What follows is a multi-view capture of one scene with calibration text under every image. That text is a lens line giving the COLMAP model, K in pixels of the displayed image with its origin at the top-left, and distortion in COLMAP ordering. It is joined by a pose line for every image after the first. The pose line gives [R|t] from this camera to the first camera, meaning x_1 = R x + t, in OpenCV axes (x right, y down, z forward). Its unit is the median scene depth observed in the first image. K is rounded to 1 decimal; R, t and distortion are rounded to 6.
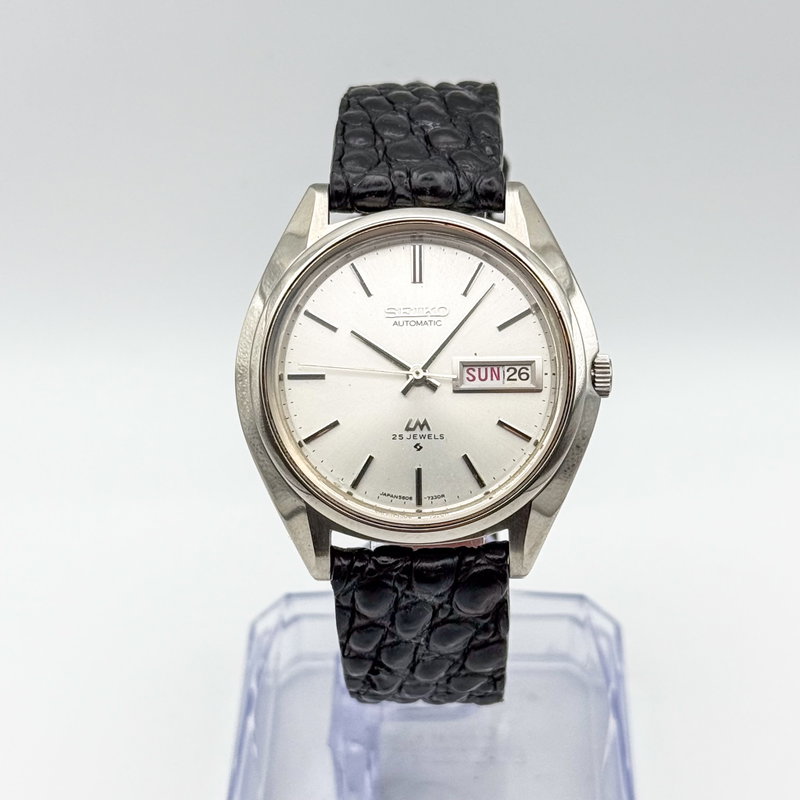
lens RADIAL K [[2362.6, 0, 400.0], [0, 2362.6, 400.0], [0, 0, 1]] dist [0.041865, -0.169169]
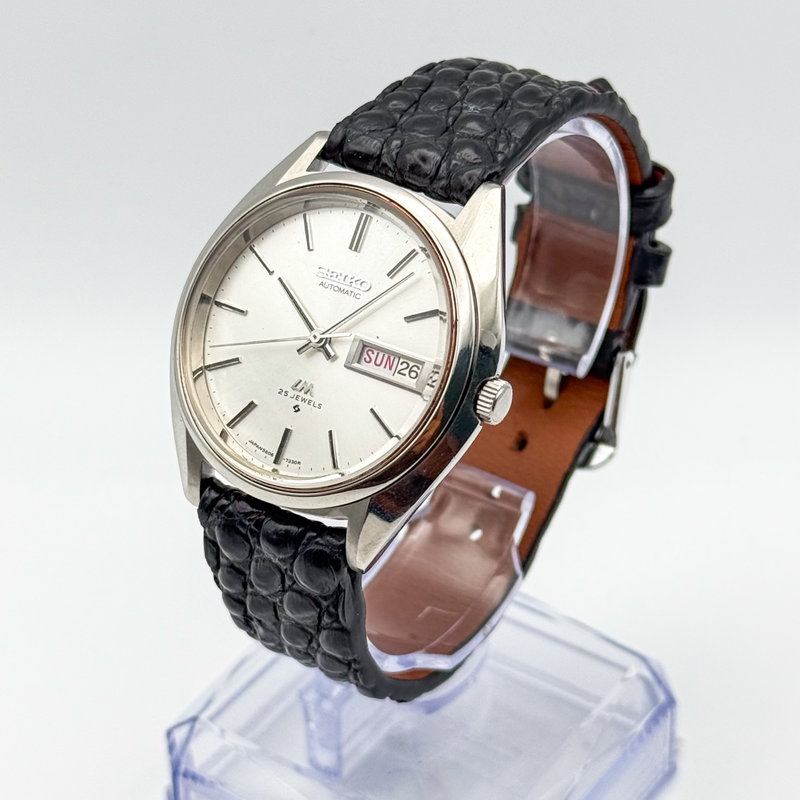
lens RADIAL K [[2362.6, 0, 400.0], [0, 2362.6, 400.0], [0, 0, 1]] dist [0.041865, -0.169169]
pose [[0.836330, 0.312705, -0.450298, 0.482537], [-0.307264, 0.947604, 0.087379, -0.082192], [0.454029, 0.065282, 0.888592, 0.141218]]
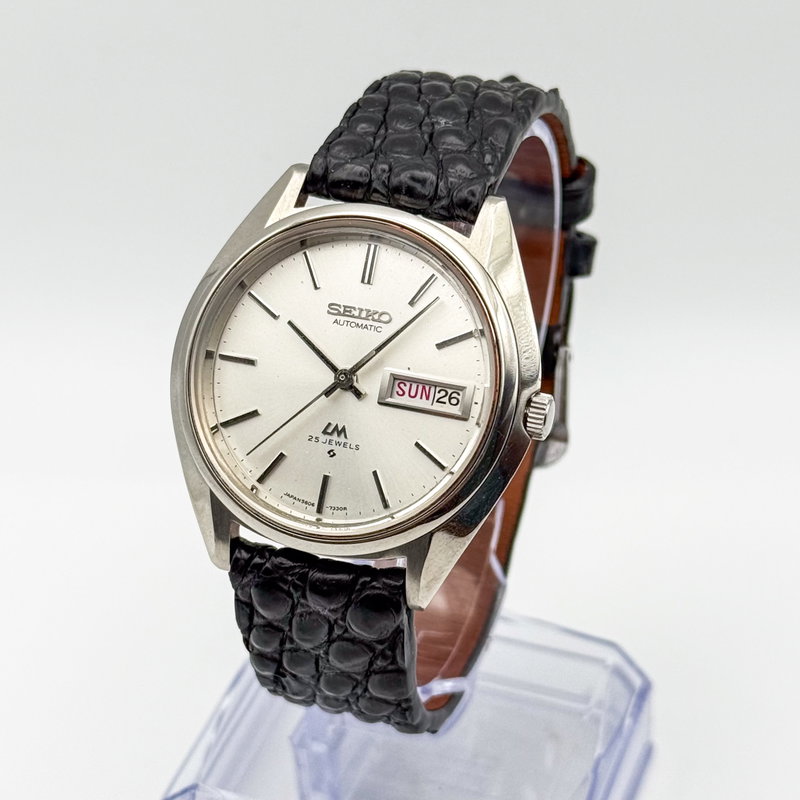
lens RADIAL K [[2362.6, 0, 400.0], [0, 2362.6, 400.0], [0, 0, 1]] dist [0.041865, -0.169169]
pose [[0.949983, 0.186116, -0.250785, 0.266428], [-0.180963, 0.982520, 0.043666, -0.047376], [0.254529, 0.003901, 0.967057, 0.084519]]
